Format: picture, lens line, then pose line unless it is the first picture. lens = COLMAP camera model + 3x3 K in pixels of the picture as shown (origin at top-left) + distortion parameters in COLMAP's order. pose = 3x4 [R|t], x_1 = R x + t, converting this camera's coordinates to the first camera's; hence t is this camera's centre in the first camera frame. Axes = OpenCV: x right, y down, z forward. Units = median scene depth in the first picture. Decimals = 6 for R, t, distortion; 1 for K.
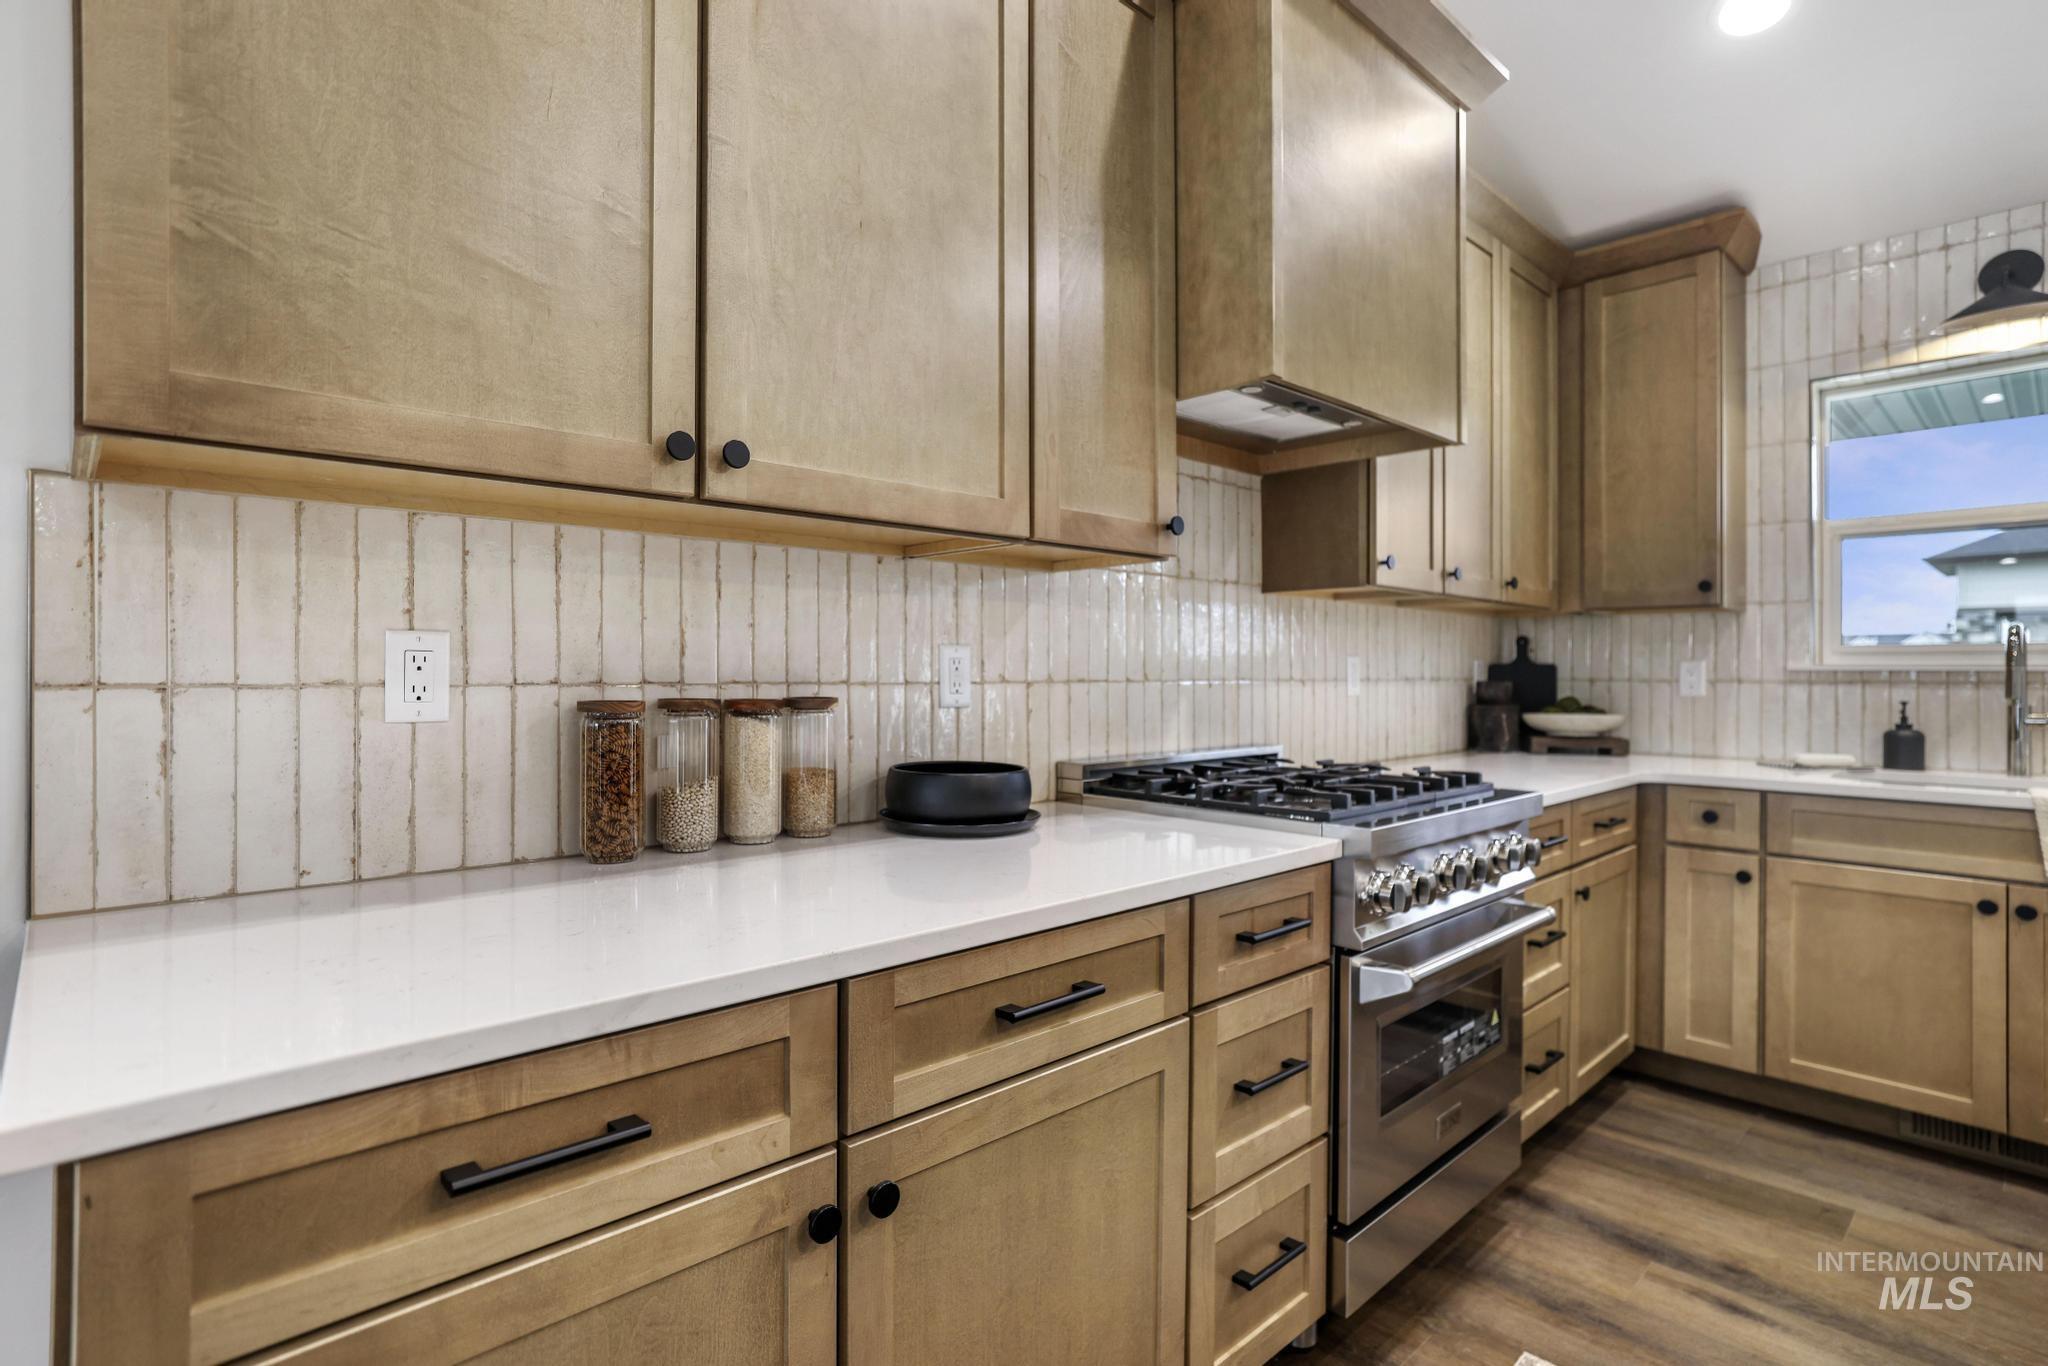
lens RADIAL K [[1001.8, 0, 1009.6], [0, 1001.8, 674.1], [0, 0, 1]] dist [0.001602, 0.002310]
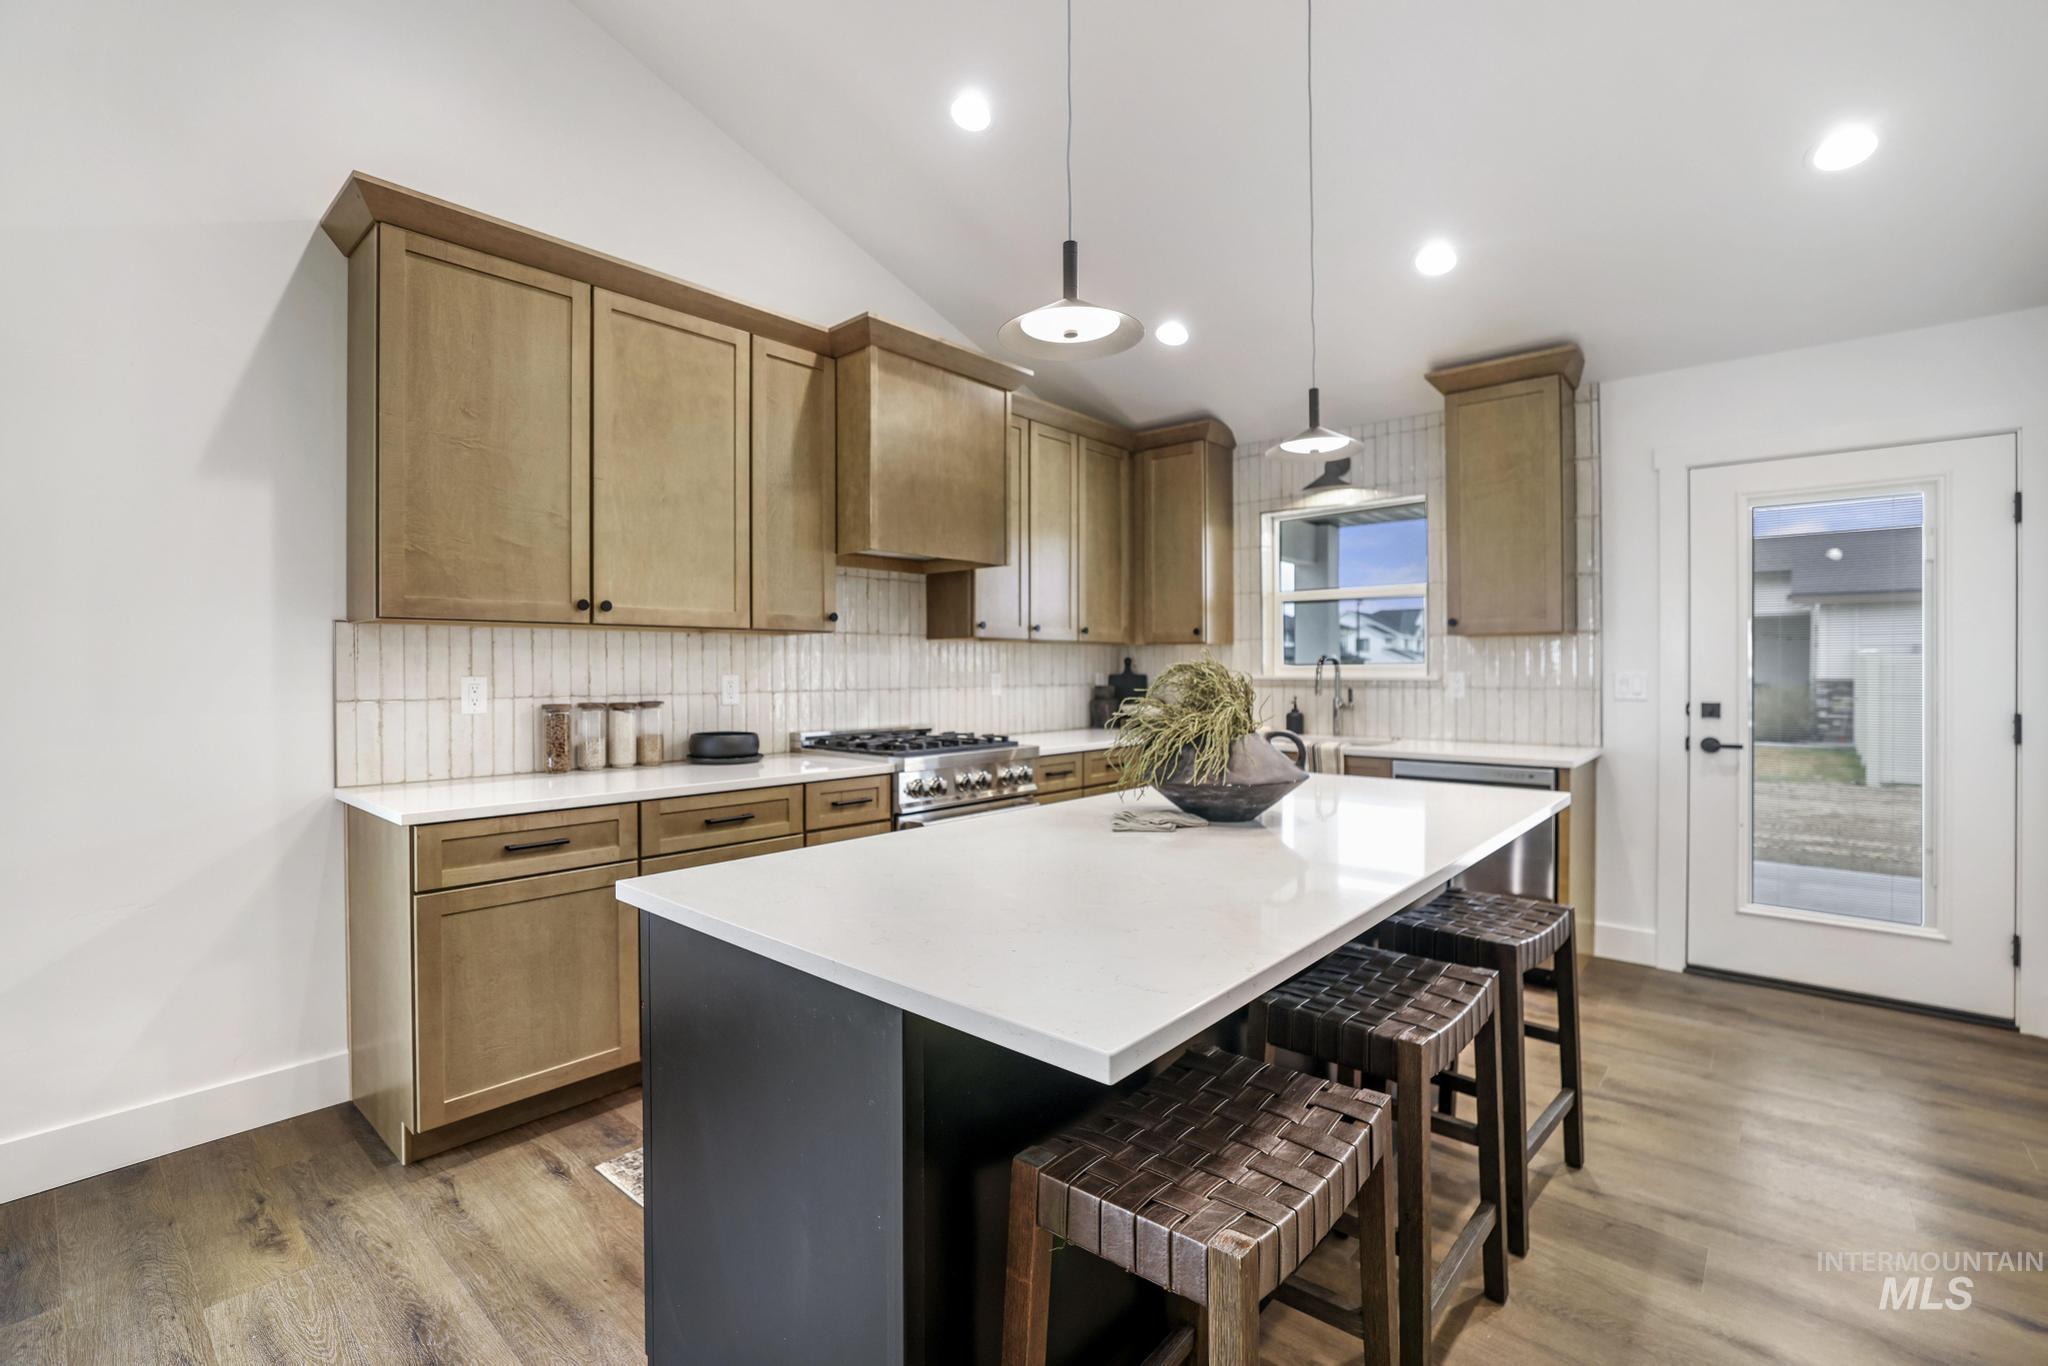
lens RADIAL K [[887.5, 0, 976.1], [0, 887.5, 676.6], [0, 0, 1]] dist [-0.015636, -0.000158]
pose [[0.998013, -0.006509, 0.062679, 0.378956], [0.006126, 0.999961, 0.006305, -0.038304], [-0.062717, -0.005909, 0.998014, -0.941315]]
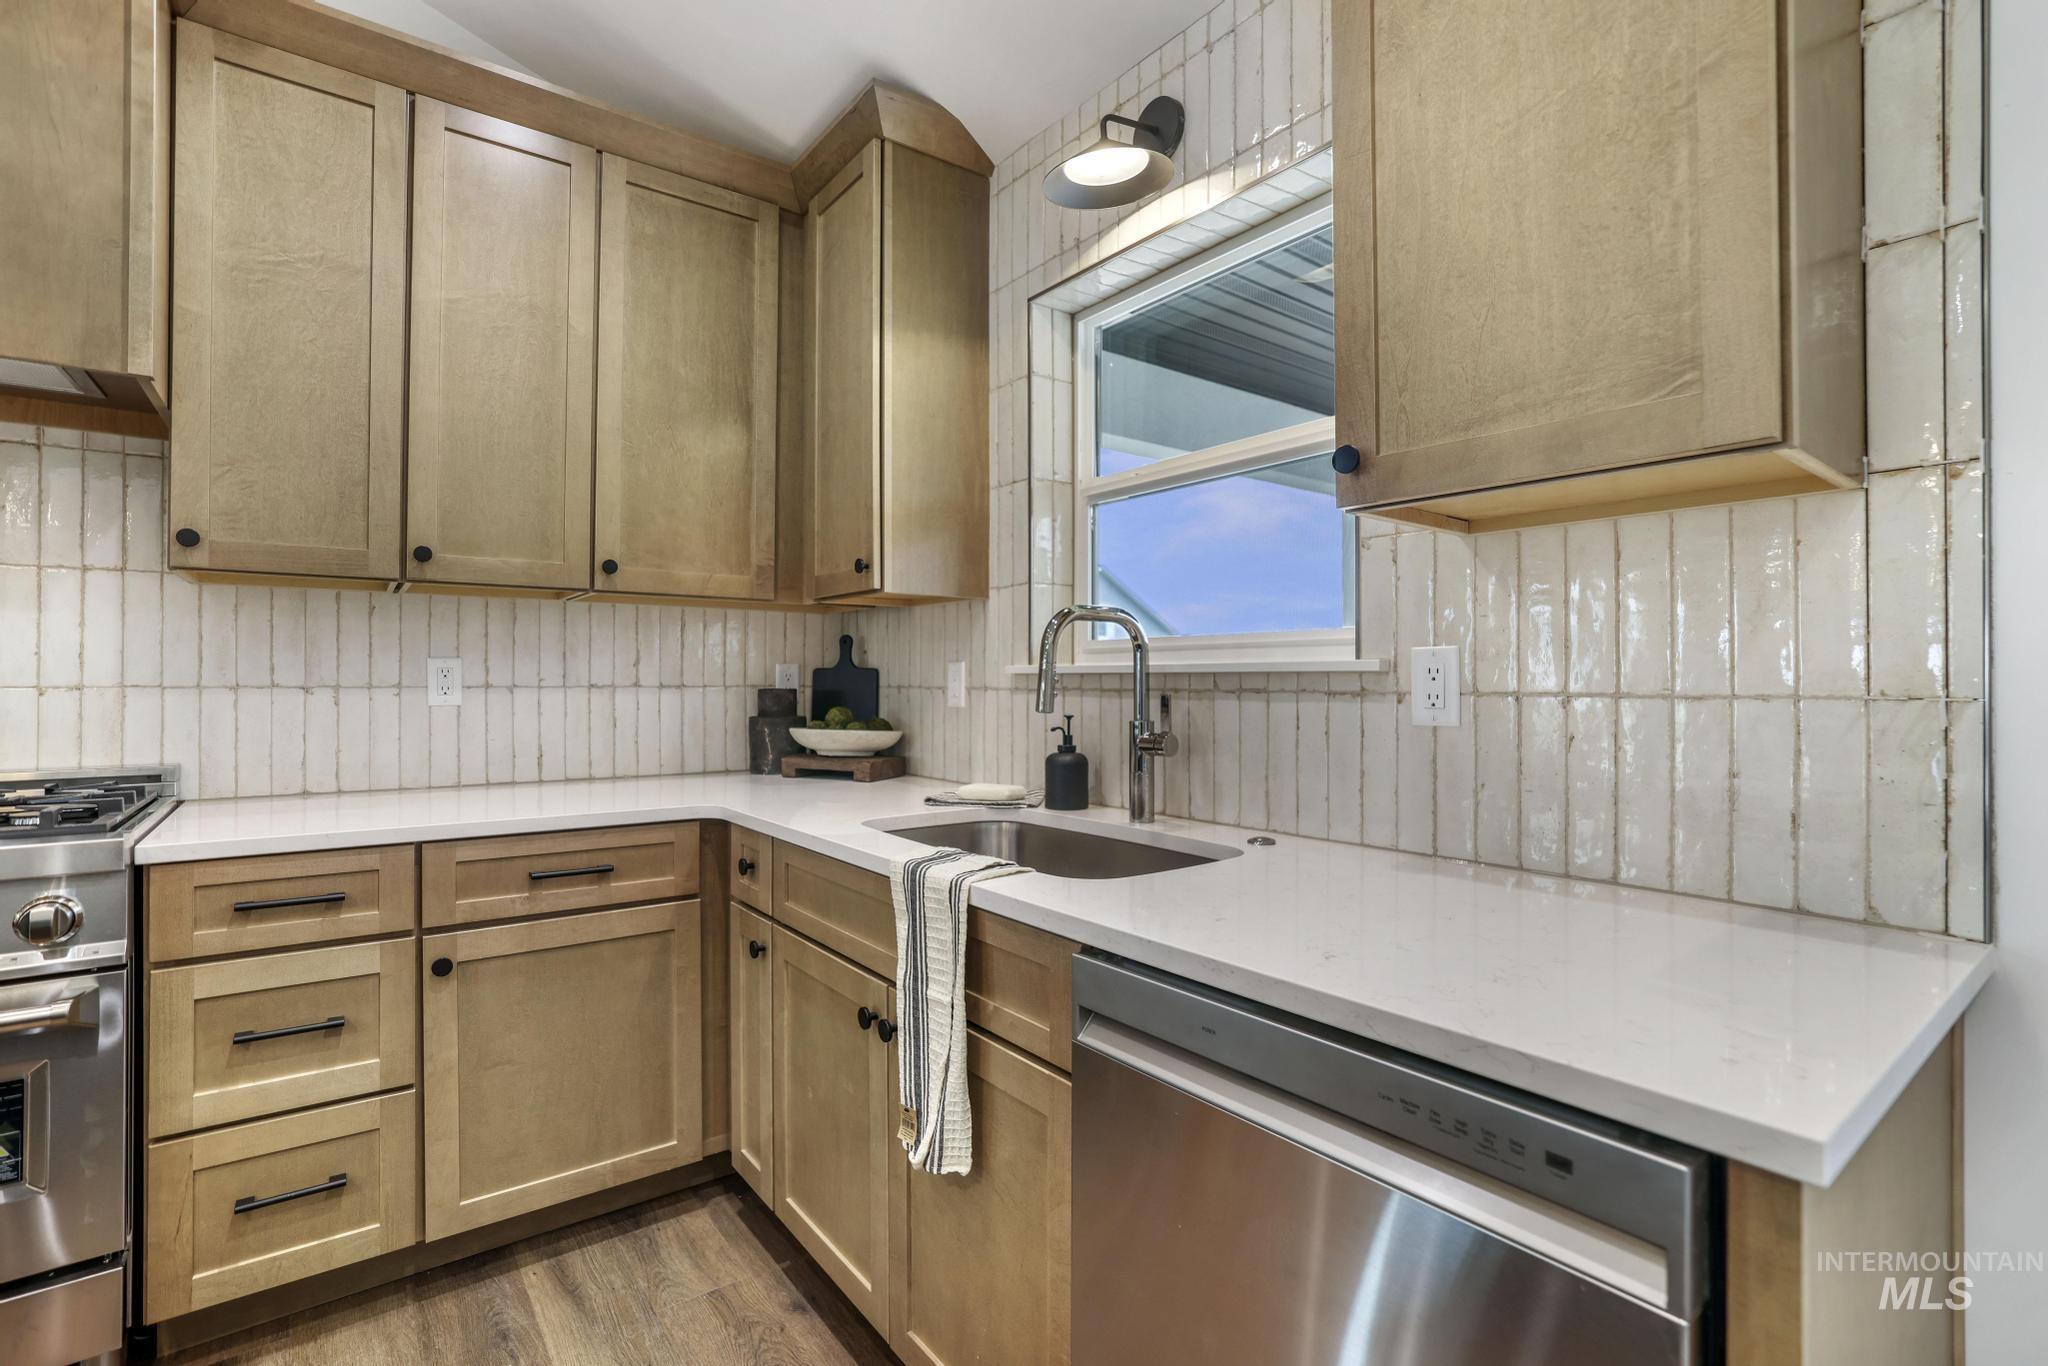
lens RADIAL K [[921.5, 0, 943.5], [0, 921.5, 682.5], [0, 0, 1]] dist [-0.010694, 0.000556]
pose [[0.990199, -0.004104, -0.139605, 1.536541], [0.003983, 0.999991, -0.001148, 0.006162], [0.139609, 0.000580, 0.990207, 0.534097]]
